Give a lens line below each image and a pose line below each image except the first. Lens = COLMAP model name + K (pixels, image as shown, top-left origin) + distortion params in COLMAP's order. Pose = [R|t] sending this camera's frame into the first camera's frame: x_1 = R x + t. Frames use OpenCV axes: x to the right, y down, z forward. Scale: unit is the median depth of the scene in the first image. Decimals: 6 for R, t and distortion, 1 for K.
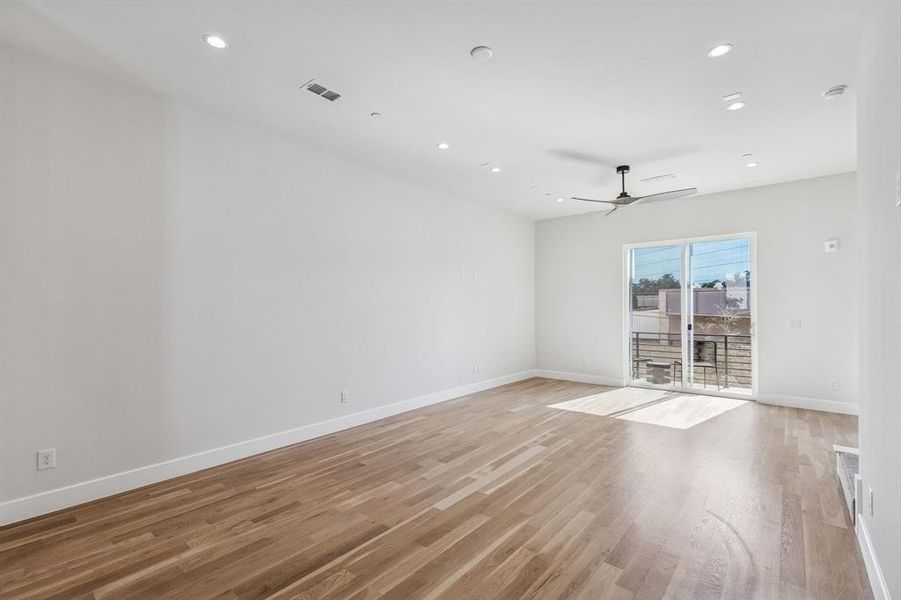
lens RADIAL K [[402.3, 0, 451.0], [0, 402.3, 303.4], [0, 0, 1]] dist [-0.006073, -0.000727]
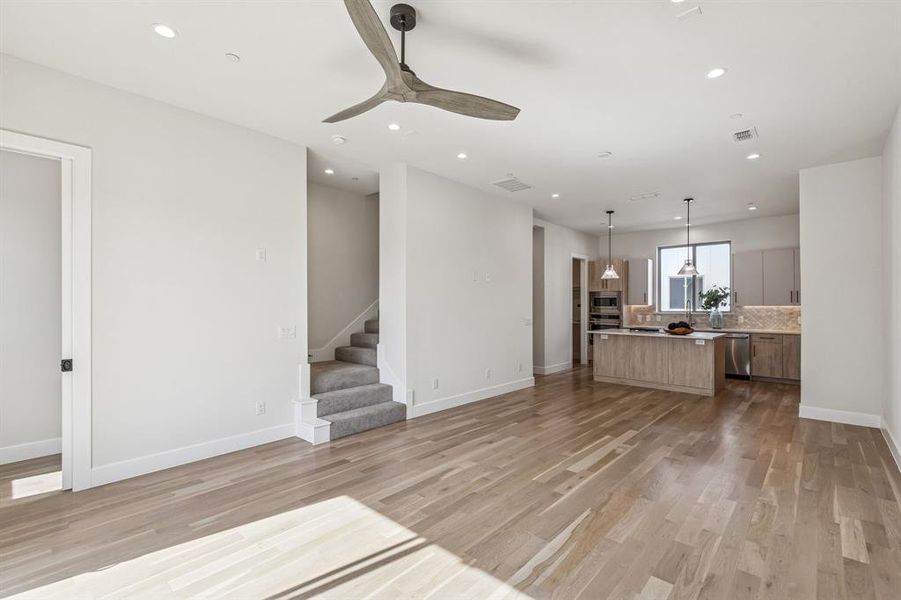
lens RADIAL K [[402.3, 0, 447.0], [0, 402.3, 306.4], [0, 0, 1]] dist [-0.006073, -0.000727]
pose [[-0.998528, 0.006753, 0.053810, 0.456065], [0.005949, 0.999868, -0.015093, 0.019257], [-0.053904, -0.014751, -0.998437, 1.923587]]
